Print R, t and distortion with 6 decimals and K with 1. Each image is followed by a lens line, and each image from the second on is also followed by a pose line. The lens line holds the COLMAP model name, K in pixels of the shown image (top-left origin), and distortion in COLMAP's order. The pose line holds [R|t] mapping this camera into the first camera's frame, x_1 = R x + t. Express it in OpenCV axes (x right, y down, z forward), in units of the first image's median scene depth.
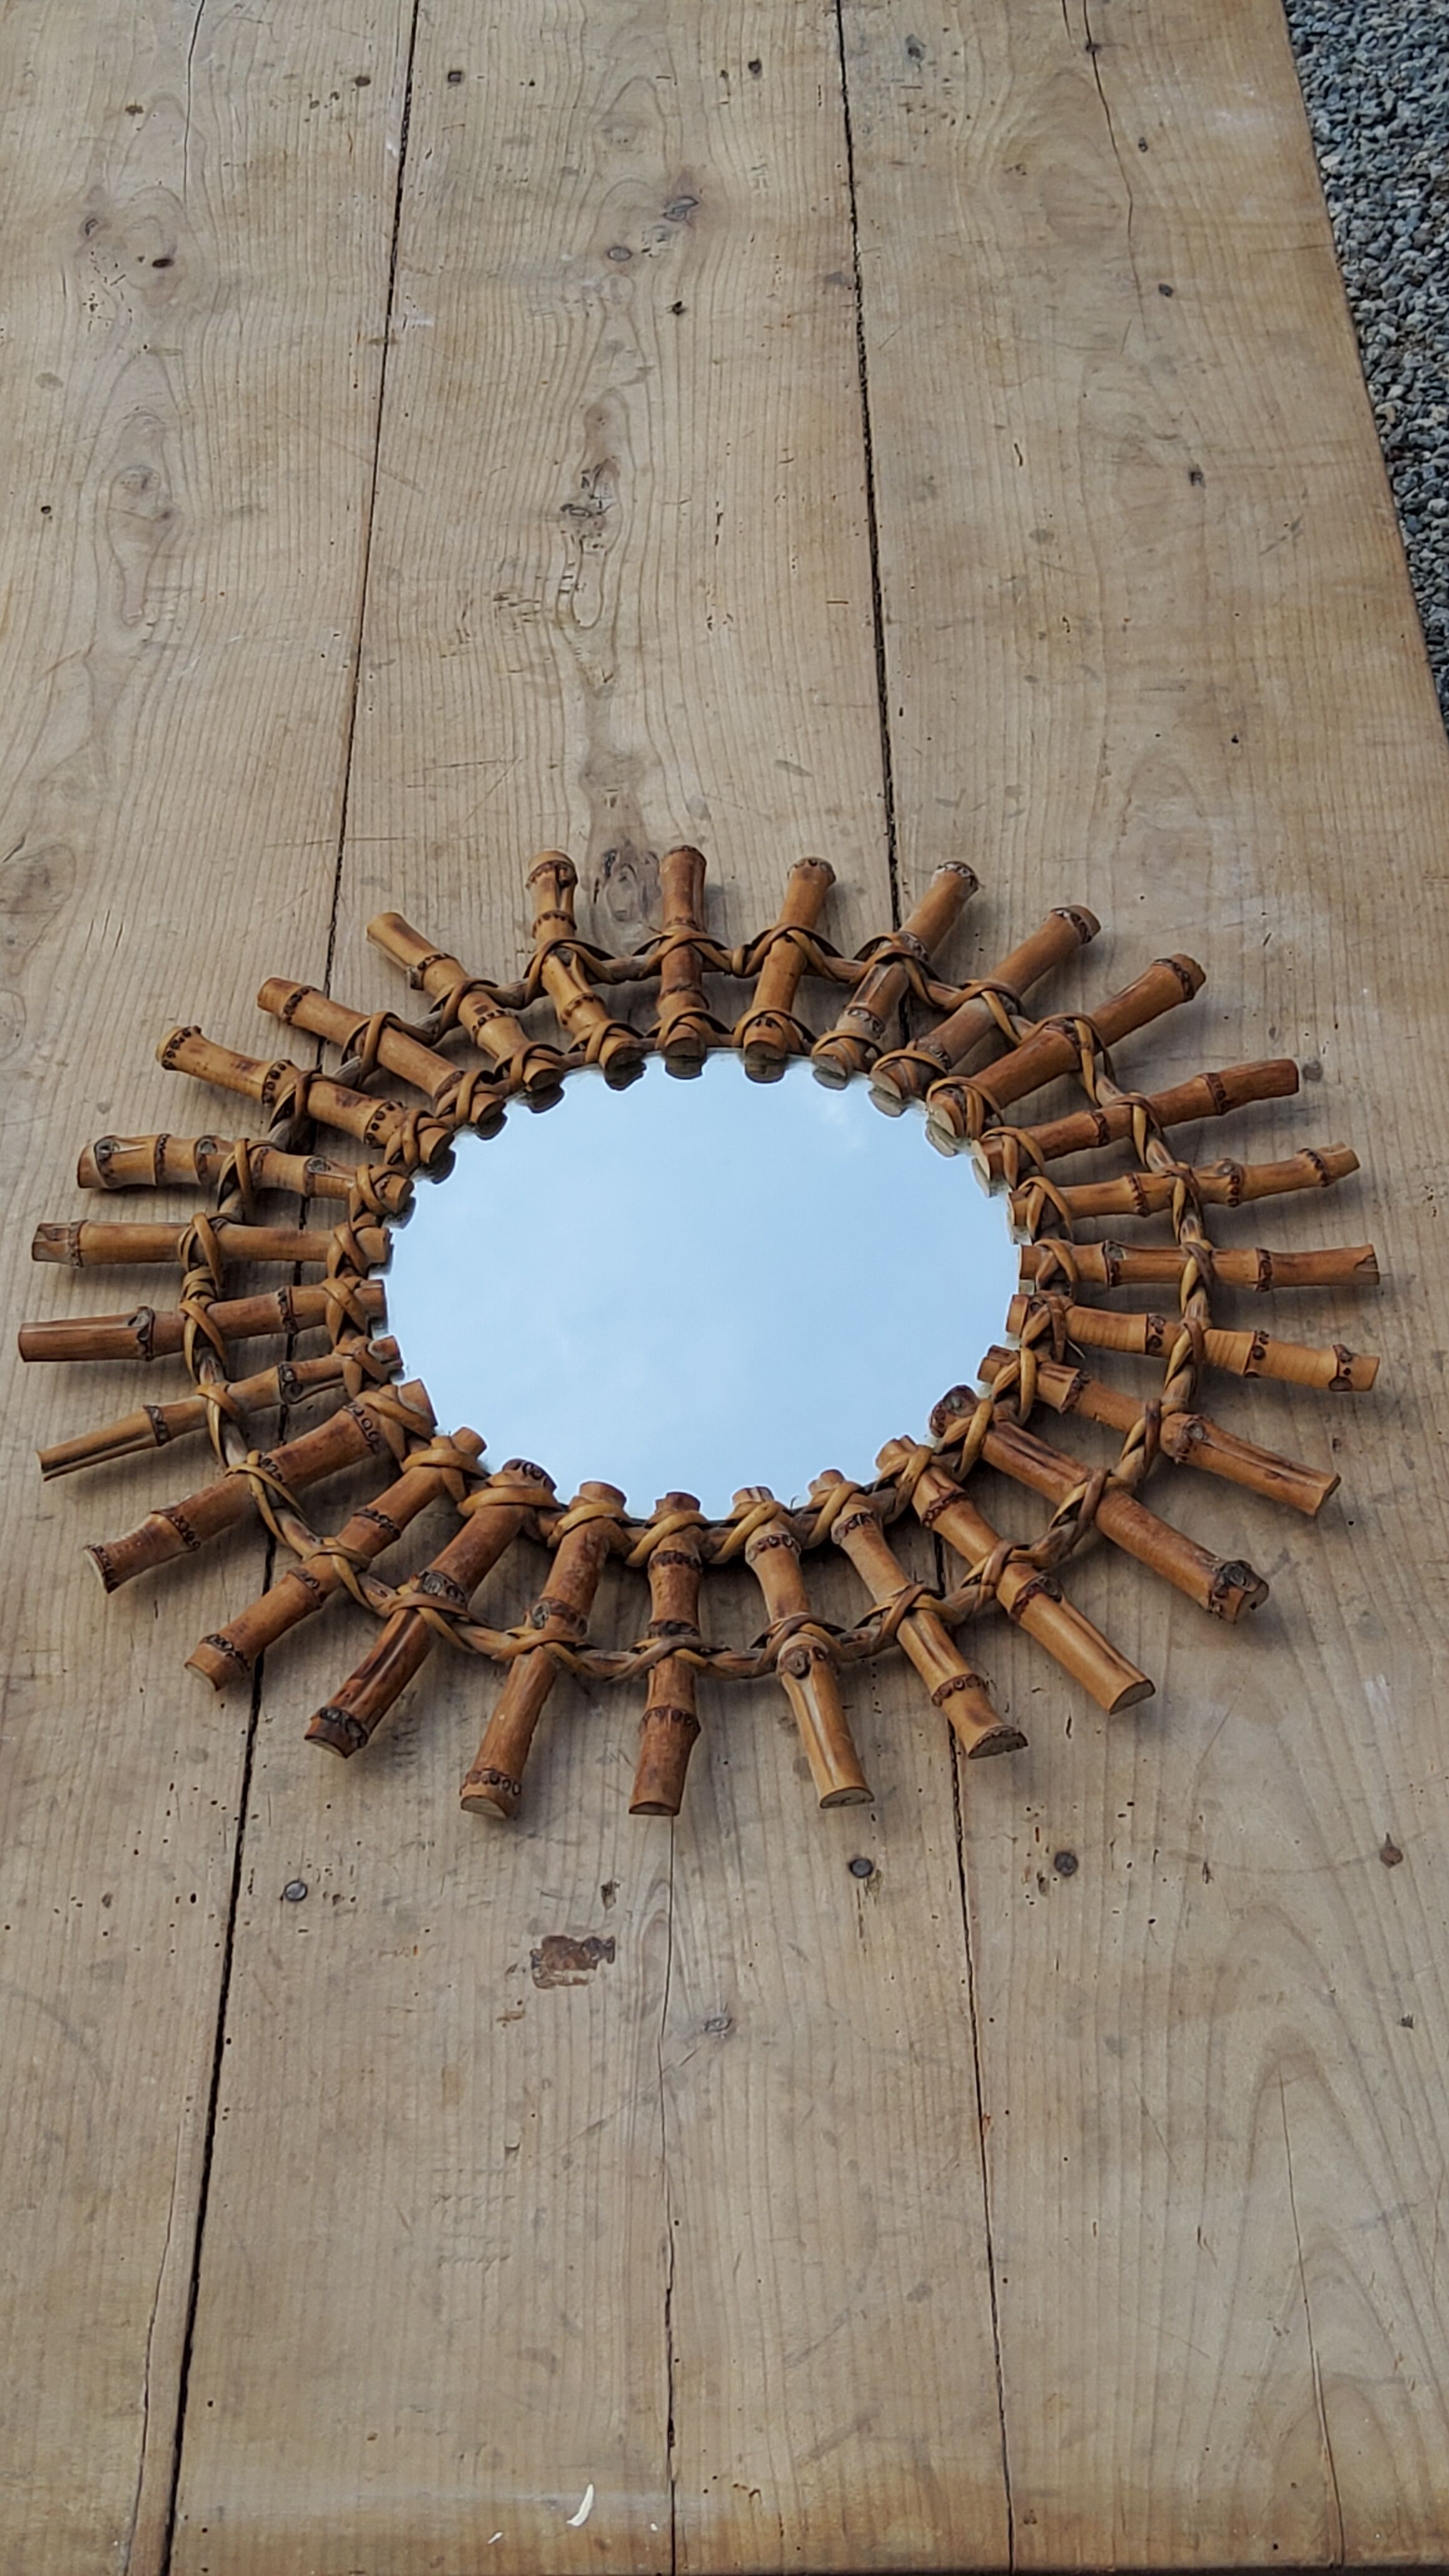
lens RADIAL K [[3882.6, 0, 731.8], [0, 3882.6, 1272.5], [0, 0, 1]] dist [0.105449, 0.000000]
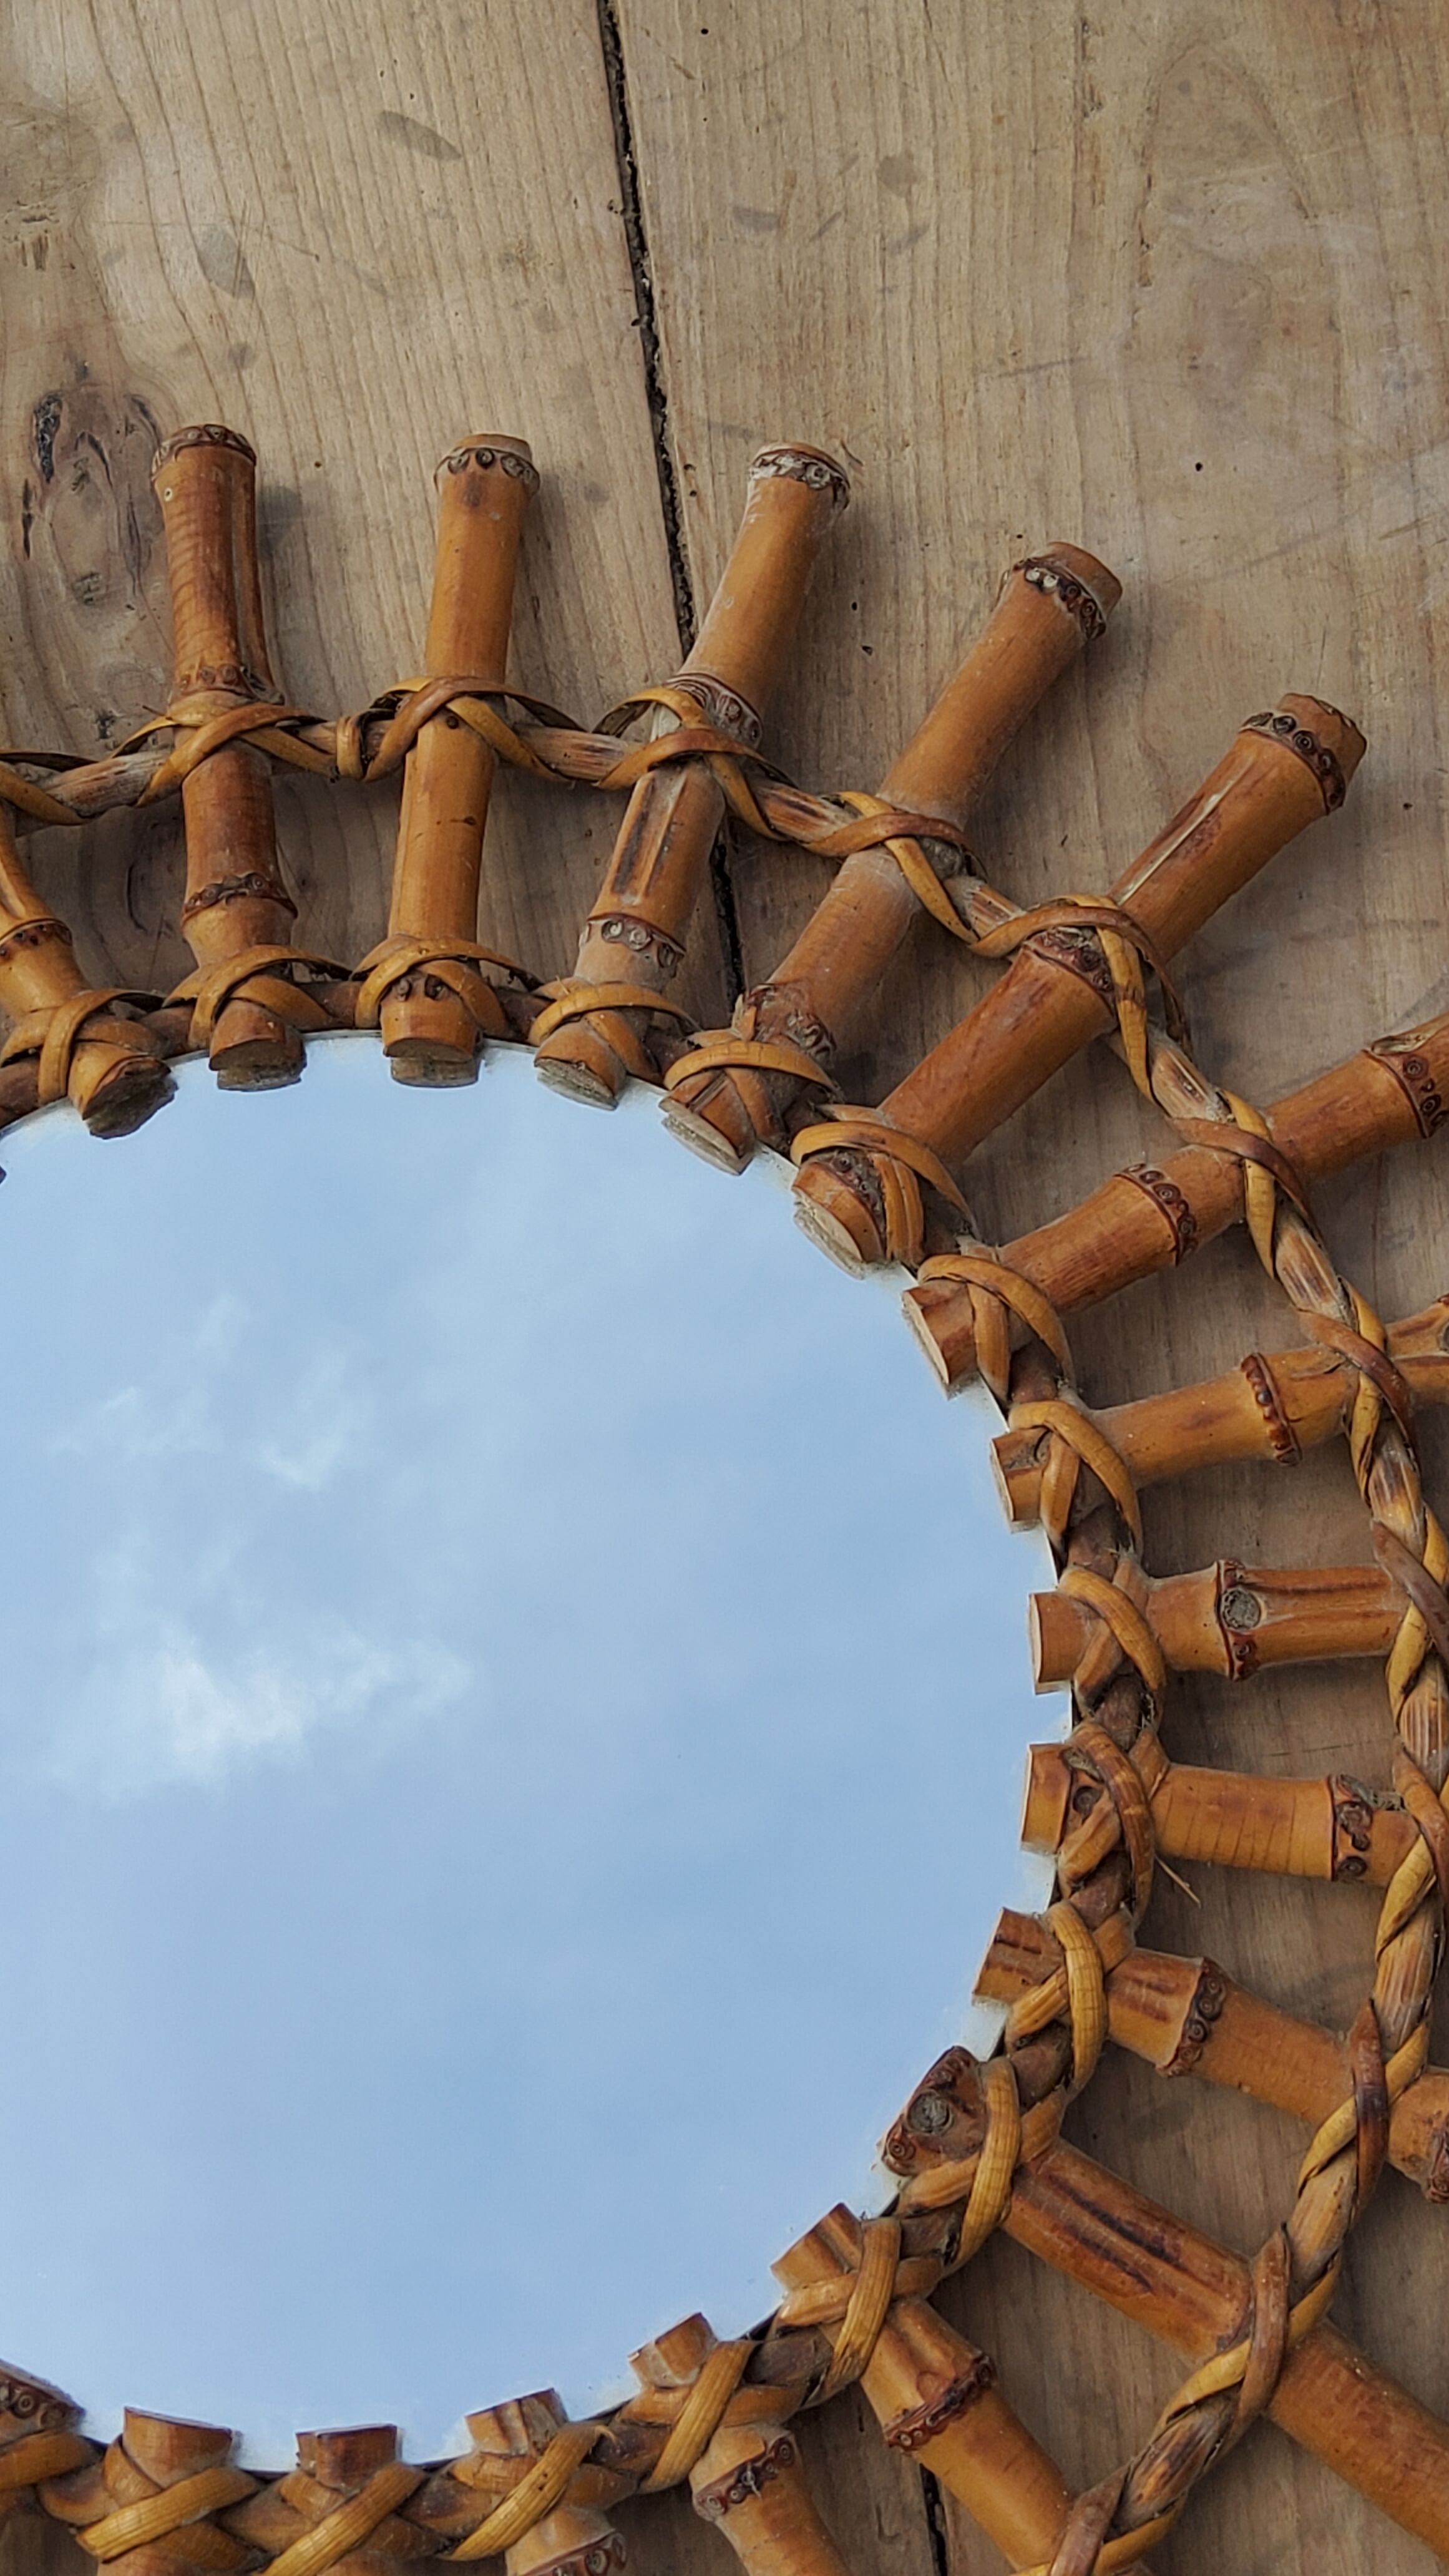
lens RADIAL K [[3882.6, 0, 728.2], [0, 3882.6, 1280.9], [0, 0, 1]] dist [0.105449, 0.000000]
pose [[0.994336, -0.101636, 0.031079, 0.027703], [0.078411, 0.898925, 0.431028, -0.237143], [-0.071746, -0.426150, 0.901803, 0.597864]]
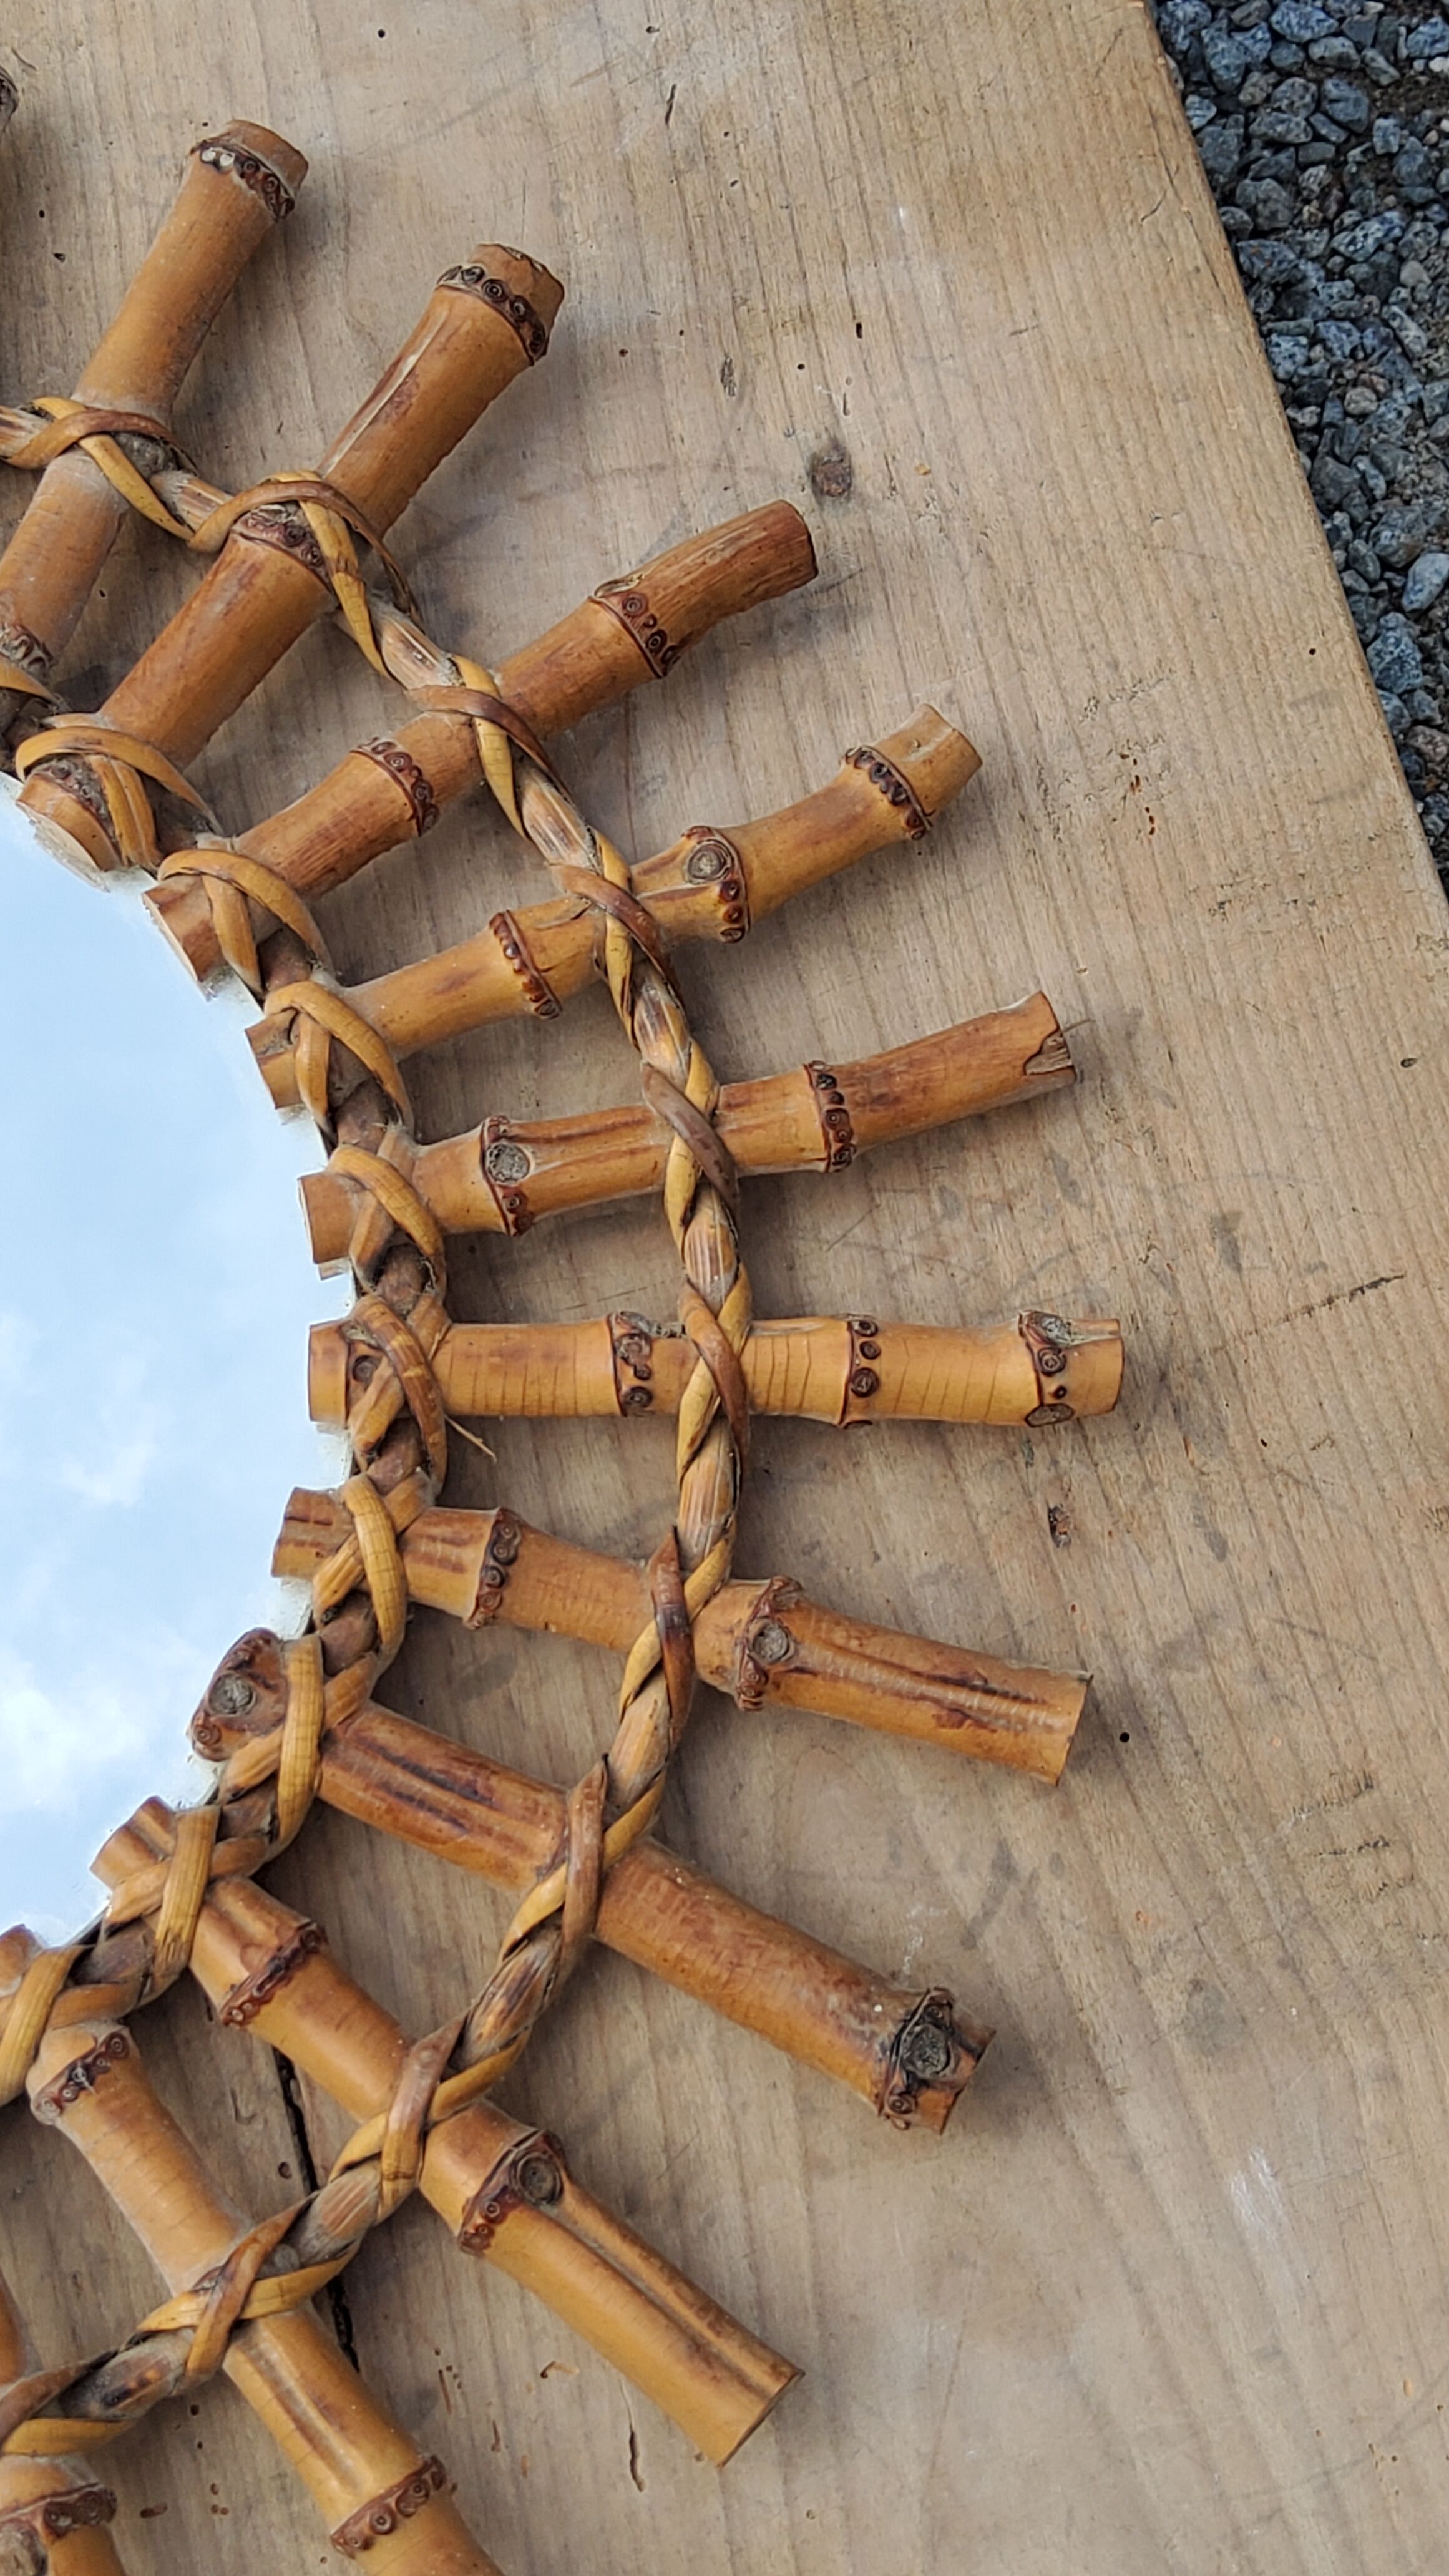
lens RADIAL K [[3882.6, 0, 749.5], [0, 3882.6, 1290.8], [0, 0, 1]] dist [0.105449, 0.000000]
pose [[0.969597, -0.232262, 0.077043, 0.085962], [0.169761, 0.865190, 0.471835, -0.196711], [-0.176247, -0.444411, 0.878314, 0.581465]]
